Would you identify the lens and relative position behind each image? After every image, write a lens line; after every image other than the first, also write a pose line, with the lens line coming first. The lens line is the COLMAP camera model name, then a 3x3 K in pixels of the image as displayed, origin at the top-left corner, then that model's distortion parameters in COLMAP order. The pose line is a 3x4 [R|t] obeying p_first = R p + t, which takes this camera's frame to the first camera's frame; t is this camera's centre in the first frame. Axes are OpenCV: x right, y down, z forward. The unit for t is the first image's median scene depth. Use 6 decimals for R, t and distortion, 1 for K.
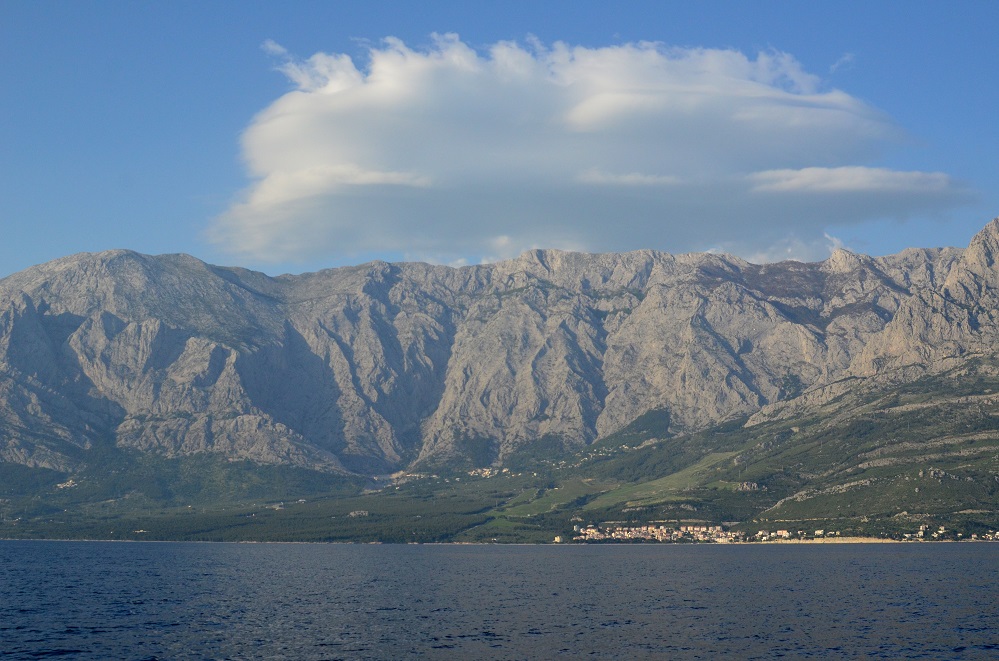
lens RADIAL K [[1516.1, 0, 499.5], [0, 1516.1, 330.5], [0, 0, 1]] dist [-0.184751, 0.219297]
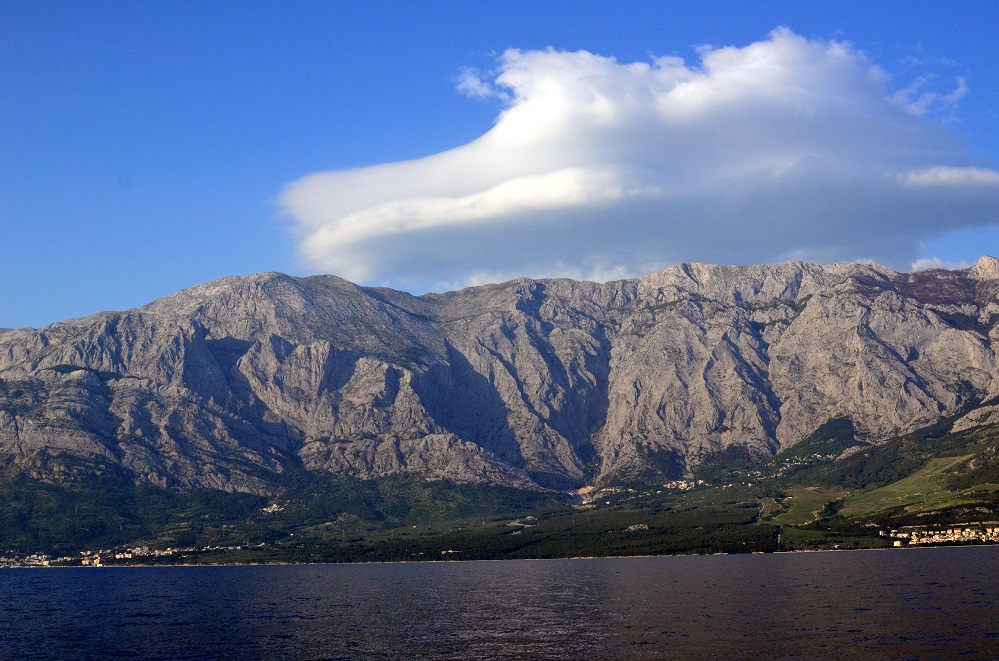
lens RADIAL K [[1516.1, 0, 499.5], [0, 1516.1, 330.5], [0, 0, 1]] dist [-0.184751, 0.219297]
pose [[0.999687, -0.023773, 0.007748, -0.122615], [0.023857, 0.999655, -0.010961, -0.000726], [-0.007485, 0.011143, 0.999910, -0.005199]]
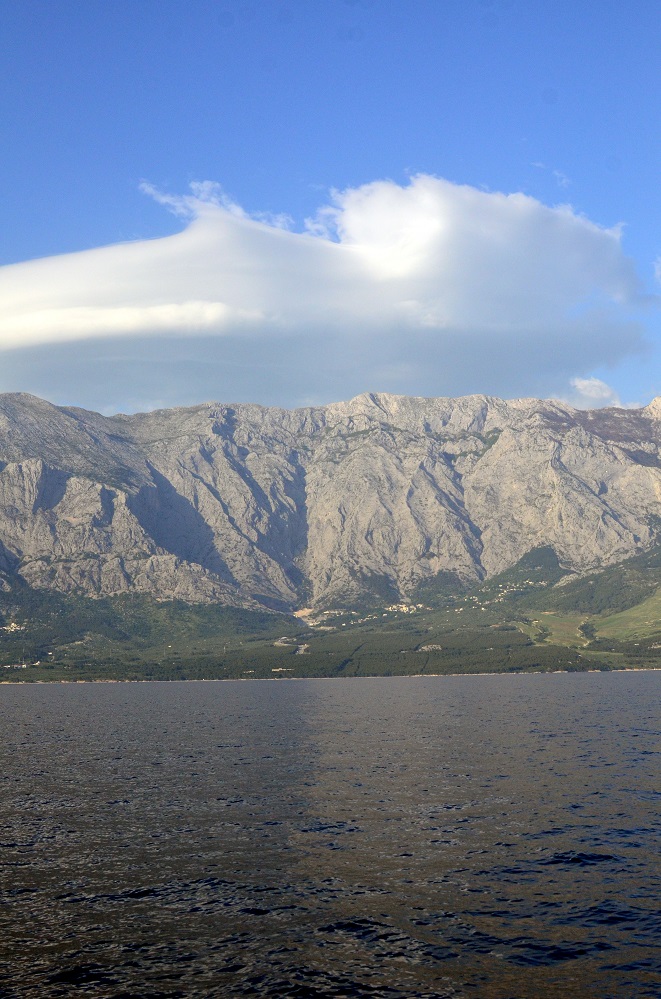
lens RADIAL K [[1516.1, 0, 330.5], [0, 1516.1, 499.5], [0, 0, 1]] dist [-0.184751, 0.219297]
pose [[0.980257, -0.000391, 0.197728, -0.239187], [-0.003765, 0.999780, 0.020644, -0.002419], [-0.197692, -0.020981, 0.980040, -0.012550]]
